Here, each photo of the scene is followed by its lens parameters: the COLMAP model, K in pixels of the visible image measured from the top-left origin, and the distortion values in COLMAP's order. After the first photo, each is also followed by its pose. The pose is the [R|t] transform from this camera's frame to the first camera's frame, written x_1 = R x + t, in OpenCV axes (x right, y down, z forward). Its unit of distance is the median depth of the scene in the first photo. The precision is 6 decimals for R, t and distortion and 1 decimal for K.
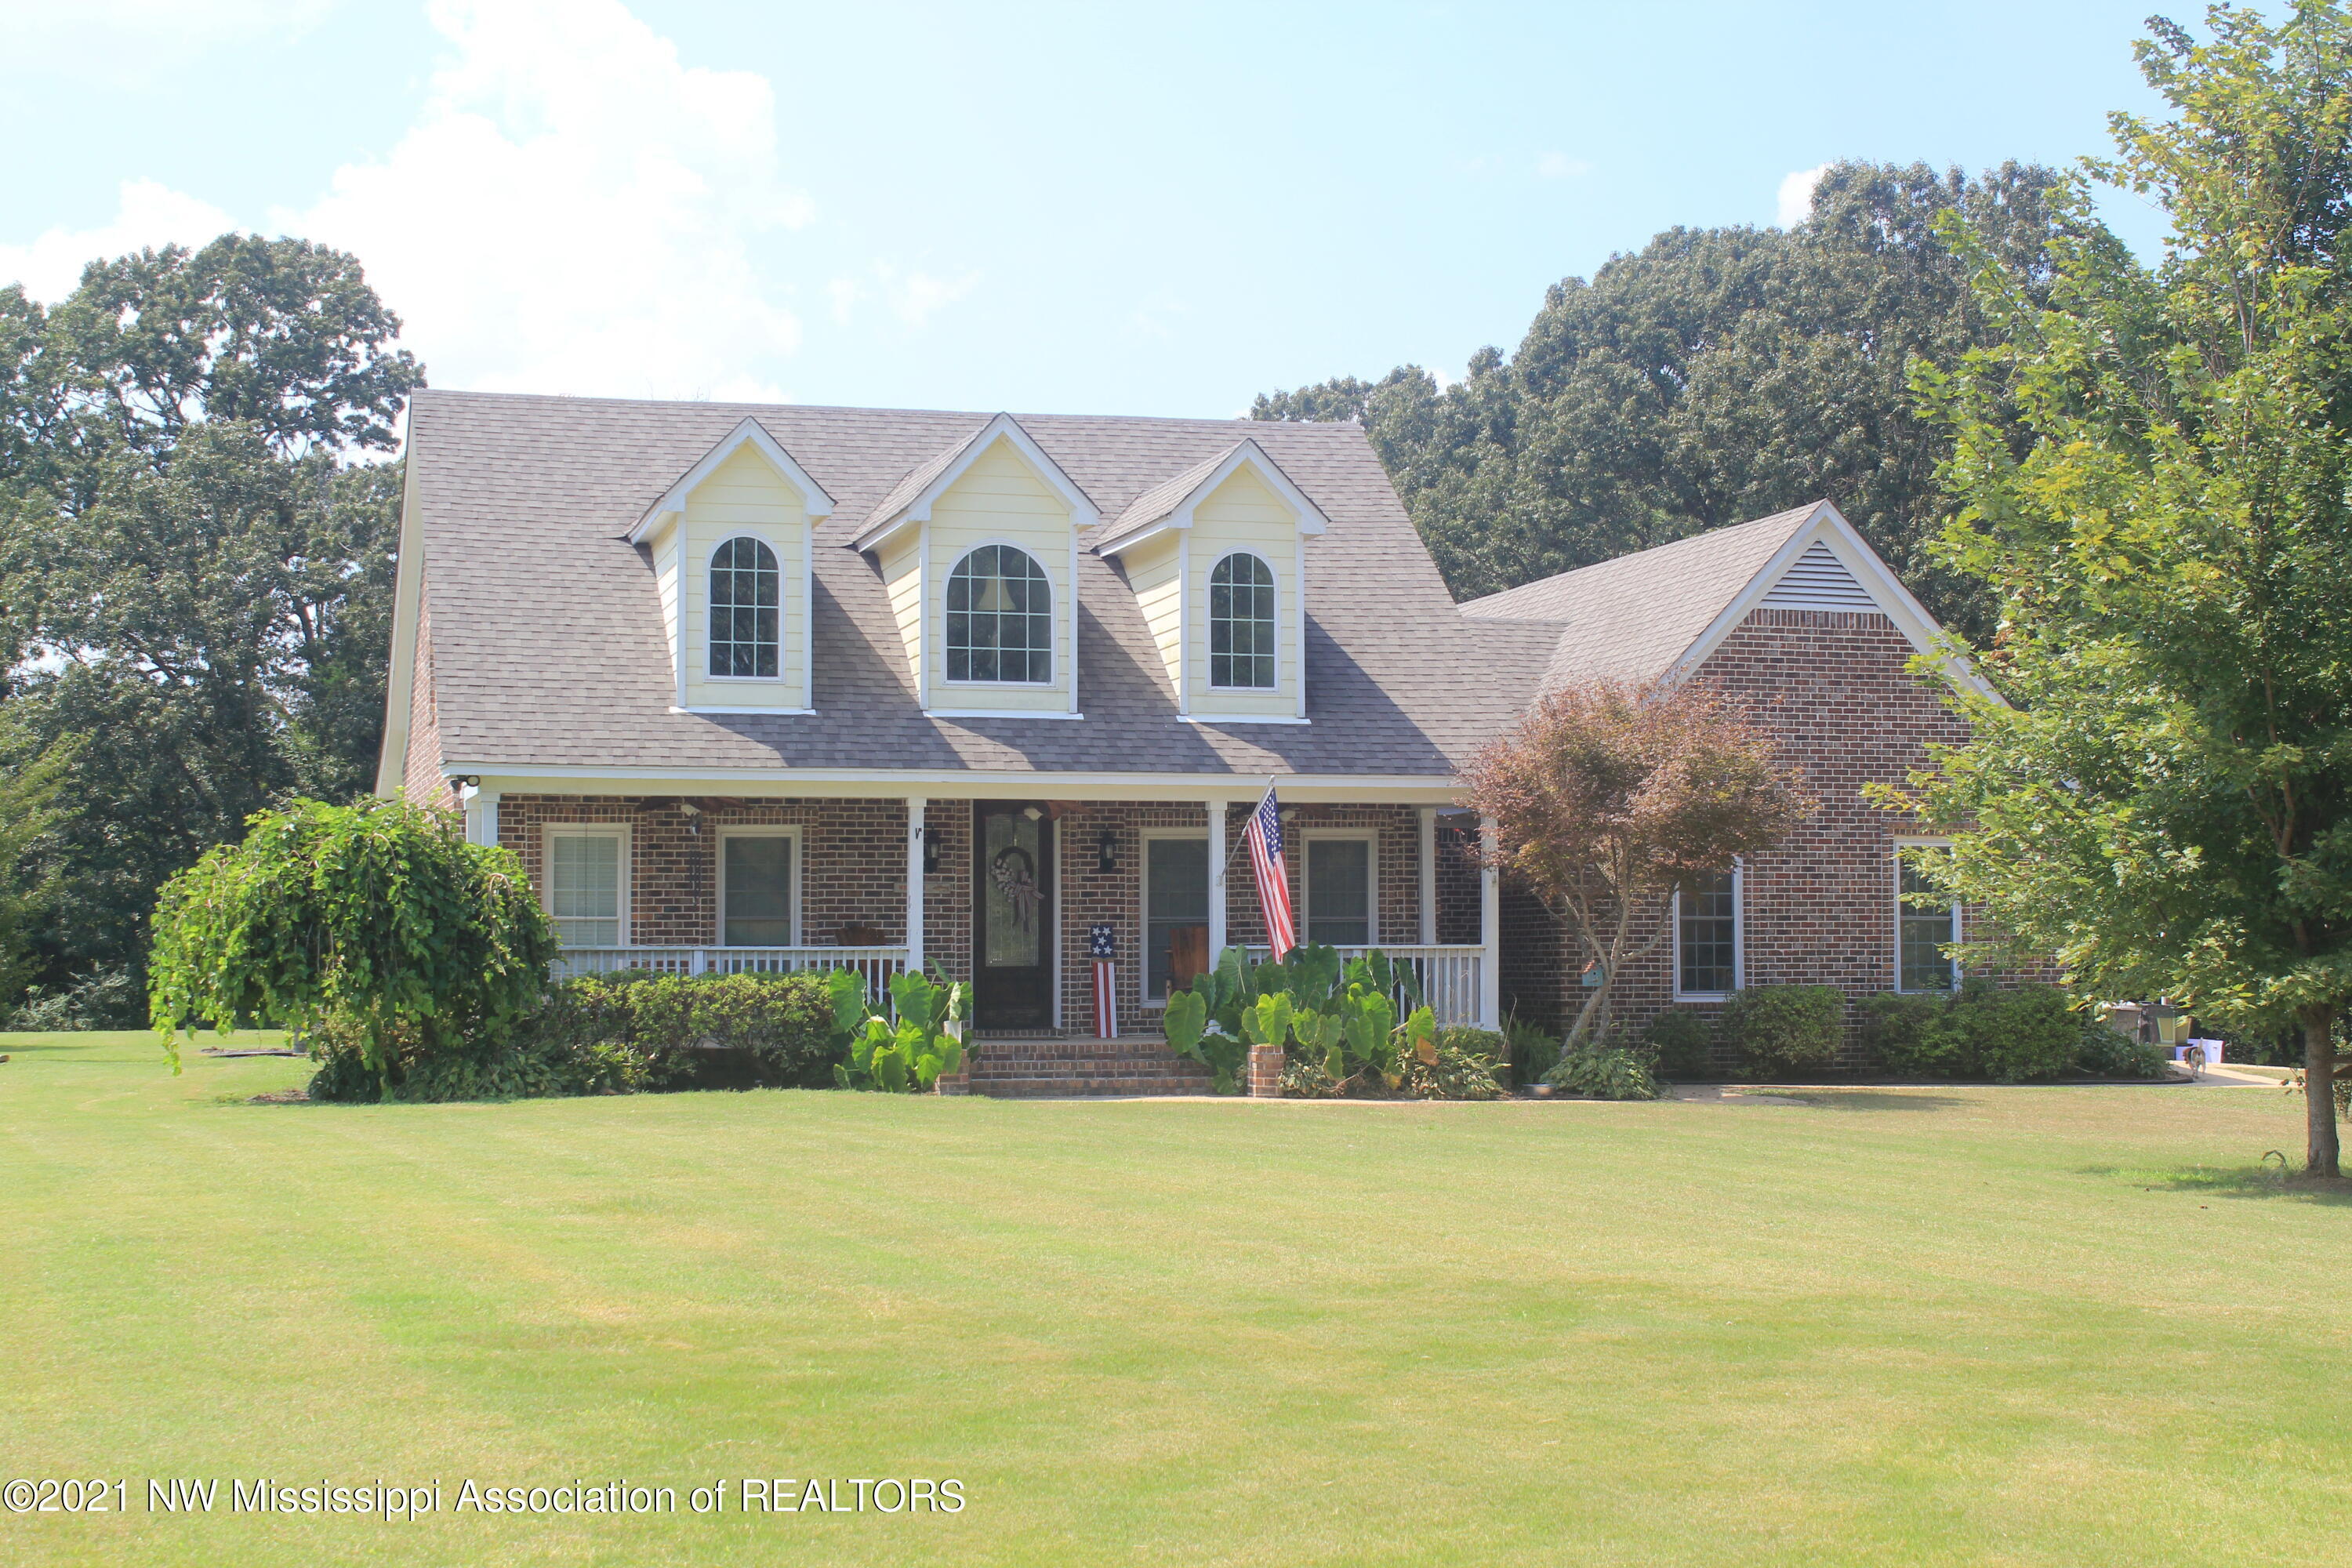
lens RADIAL K [[3477.3, 0, 1176.0], [0, 3477.3, 784.0], [0, 0, 1]] dist [-0.032517, 0.080502]
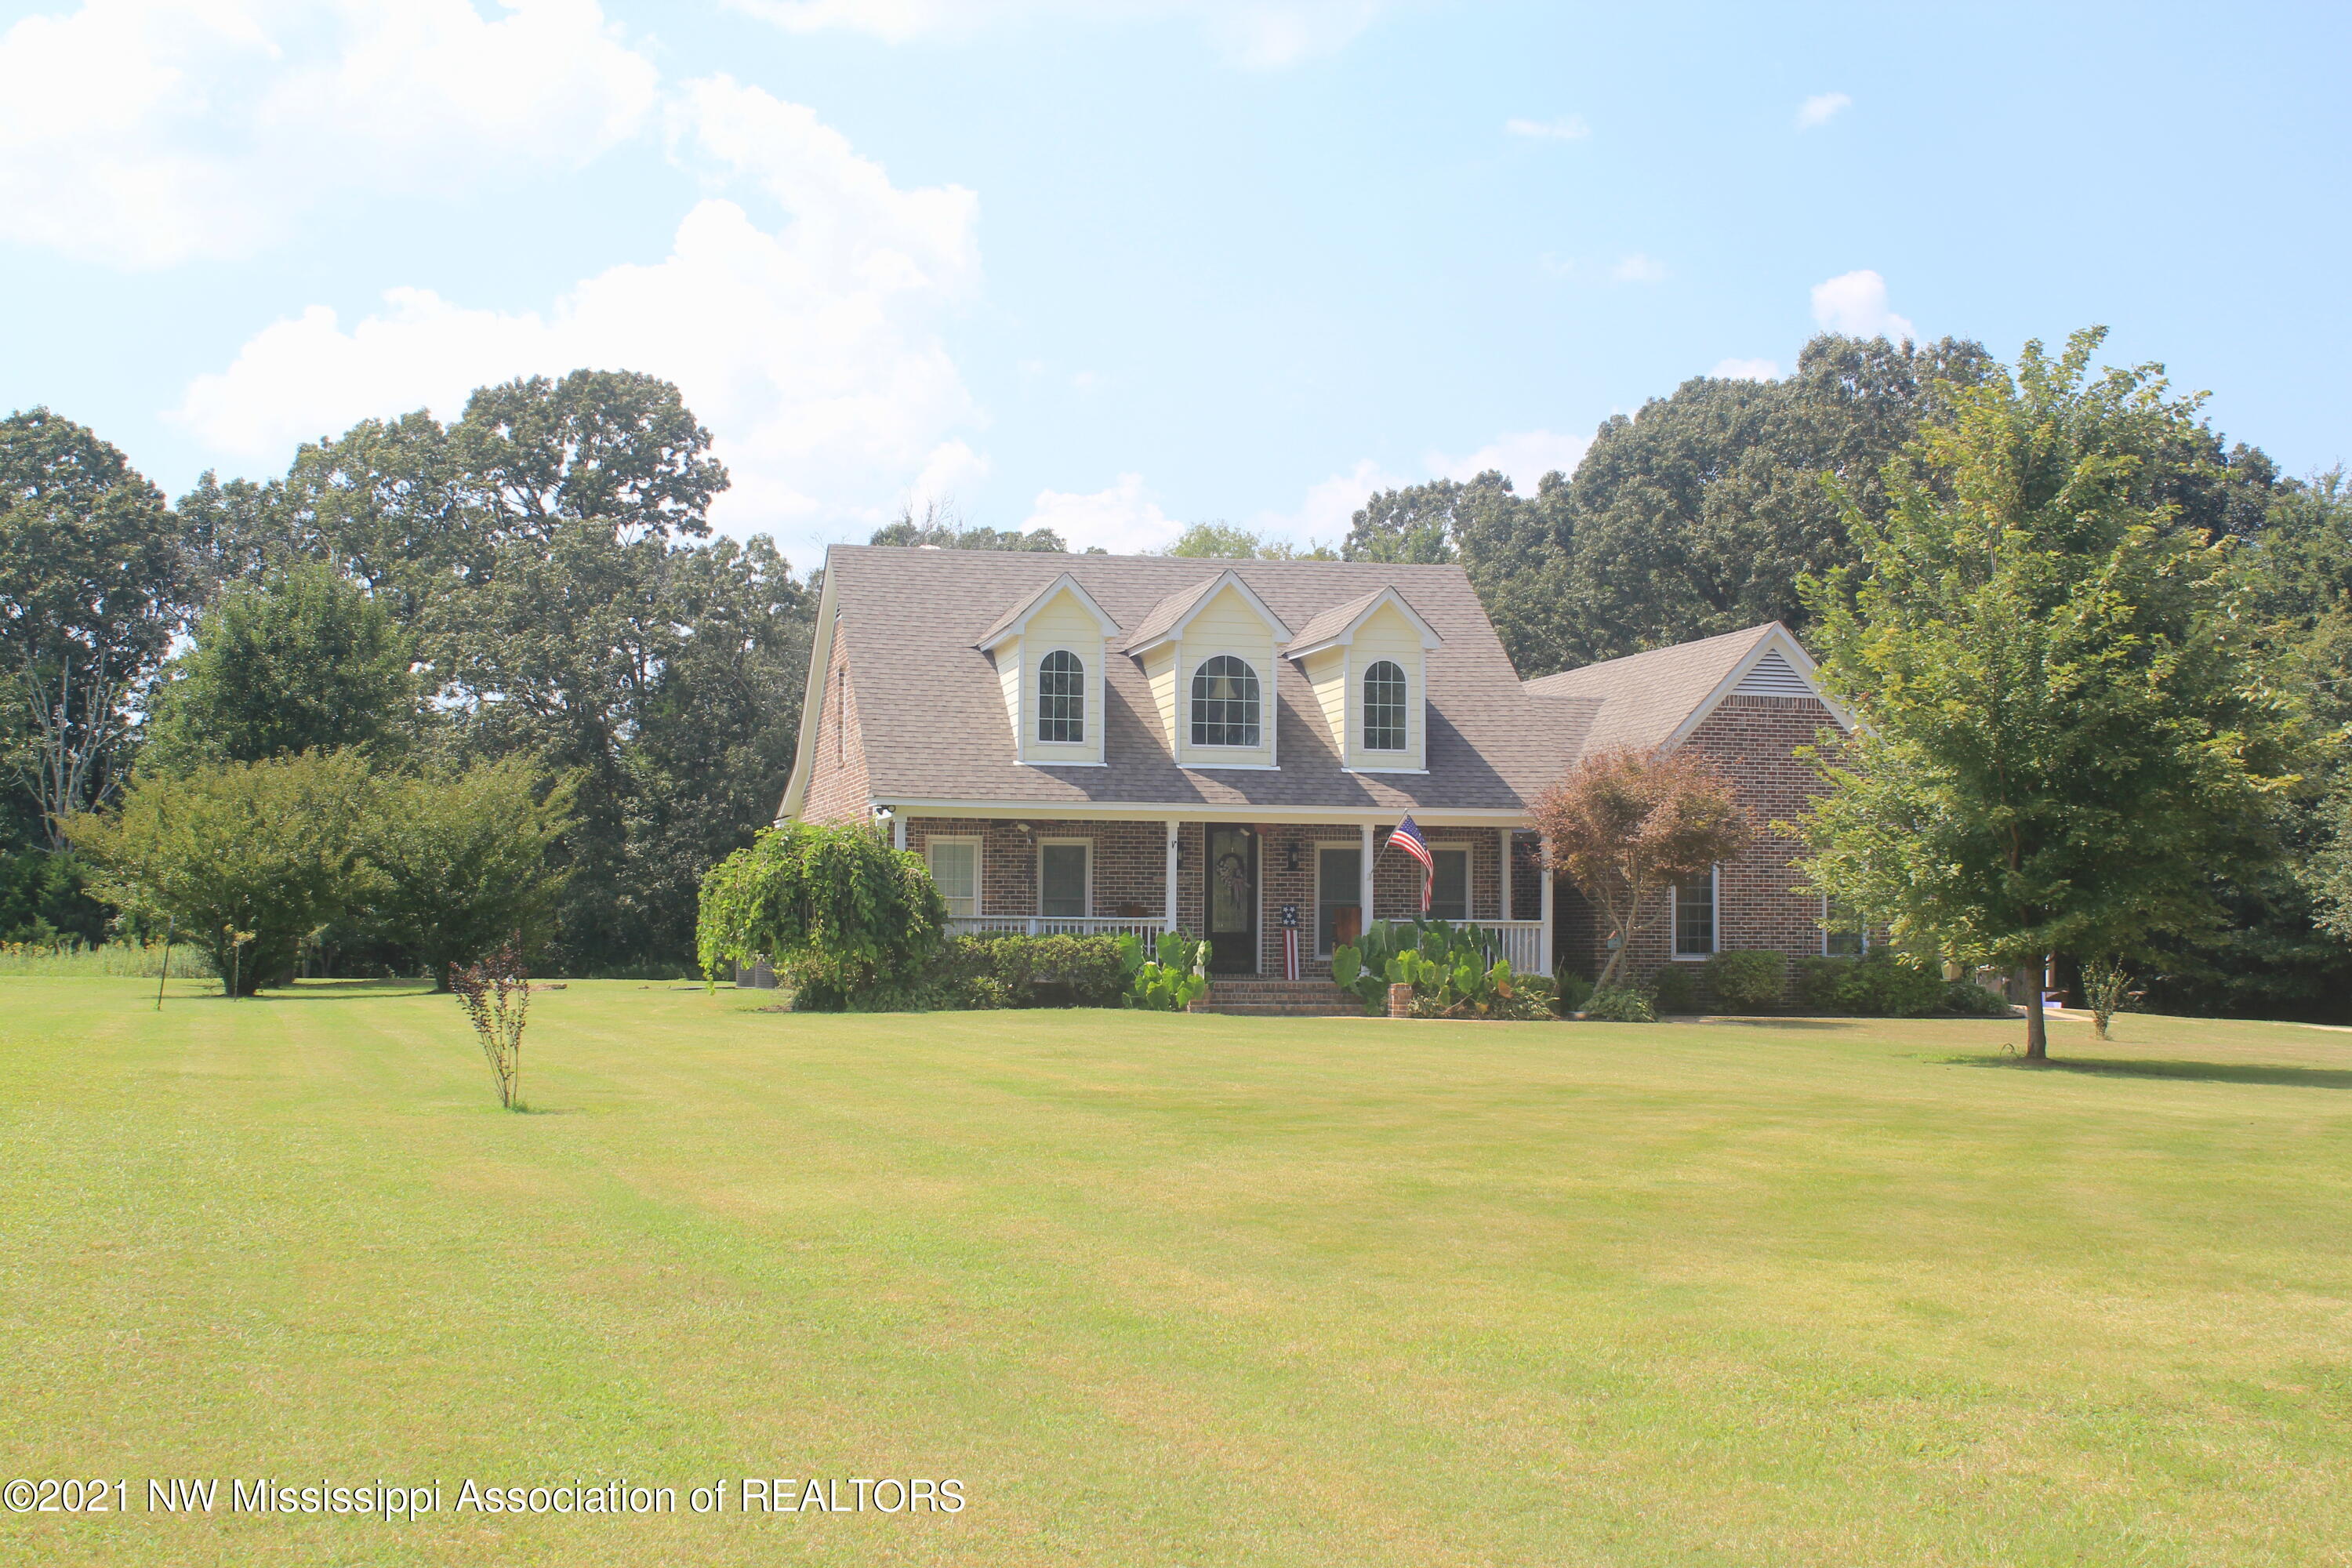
lens RADIAL K [[2964.0, 0, 1176.0], [0, 2964.0, 784.0], [0, 0, 1]] dist [-0.066825, 0.052371]
pose [[0.999248, 0.007391, -0.038057, -0.022836], [-0.007446, 0.999971, -0.001309, -0.010444], [0.038046, 0.001592, 0.999275, -0.299993]]
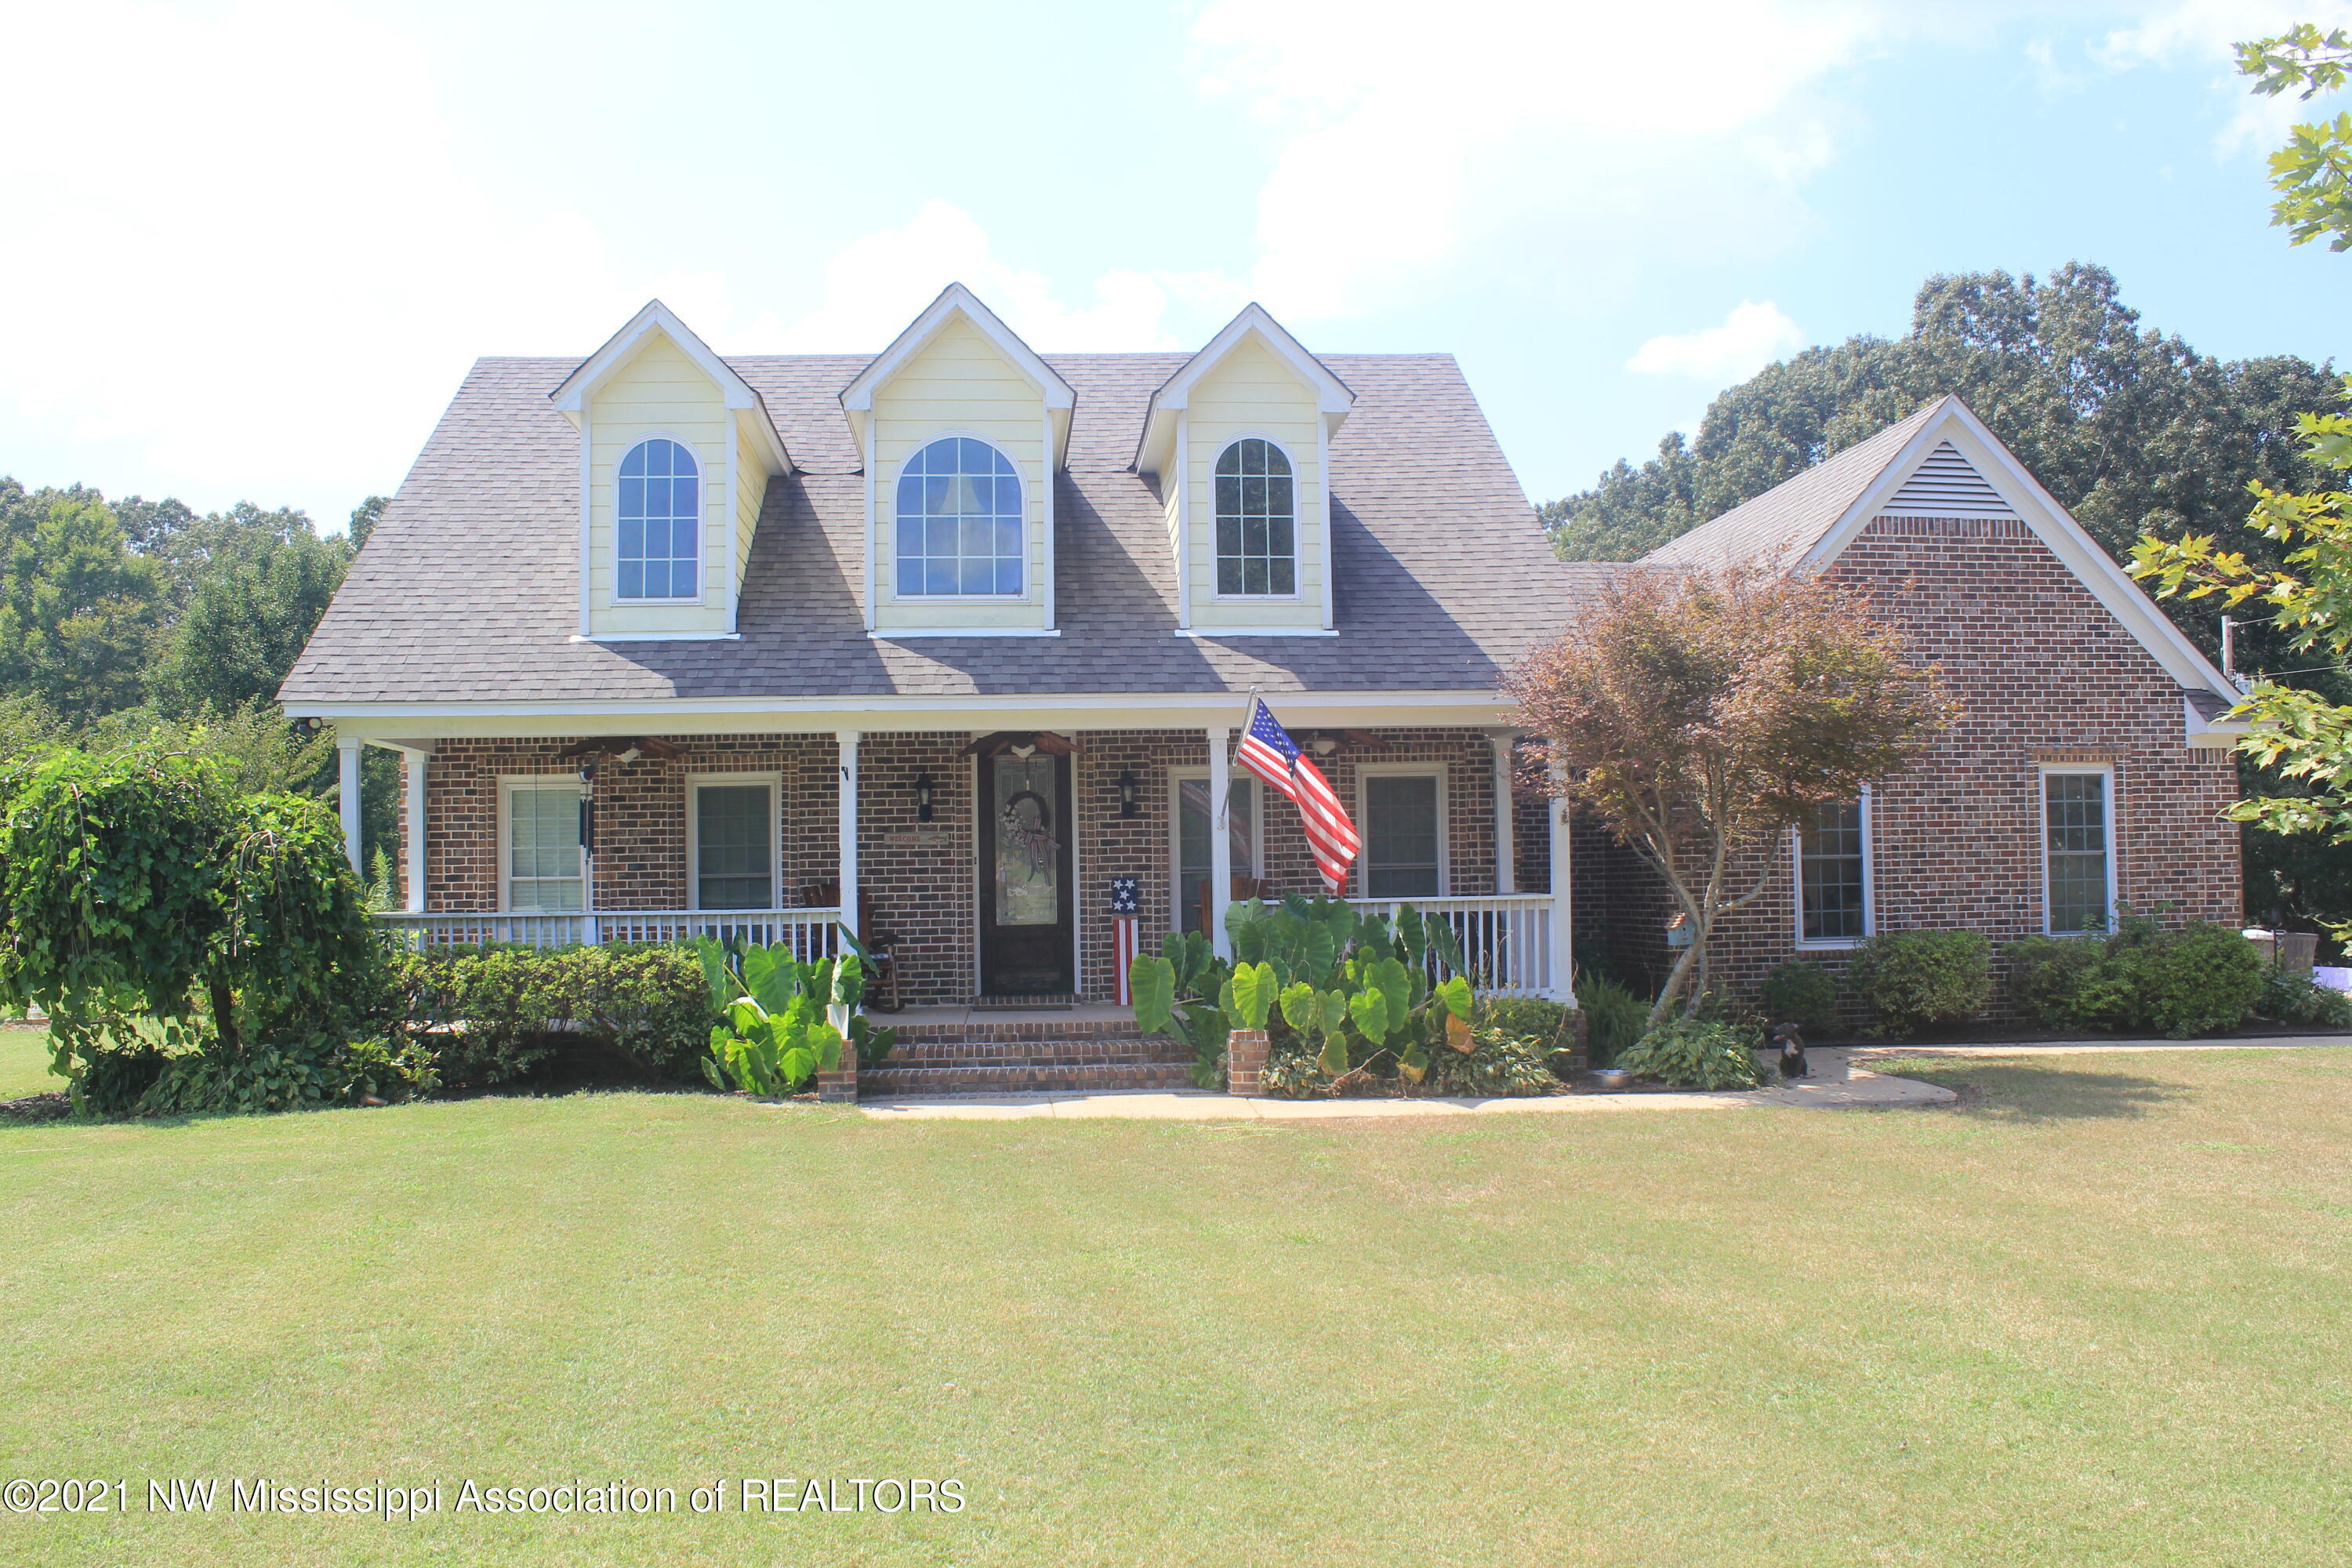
lens RADIAL K [[1960.2, 0, 1175.3], [0, 1960.2, 809.4], [0, 0, 1]] dist [-0.165913, 0.131052]
pose [[0.981740, -0.021338, -0.189027, 0.090045], [0.023571, 0.999676, 0.009572, 0.019624], [0.188762, -0.013853, 0.981925, 0.535543]]
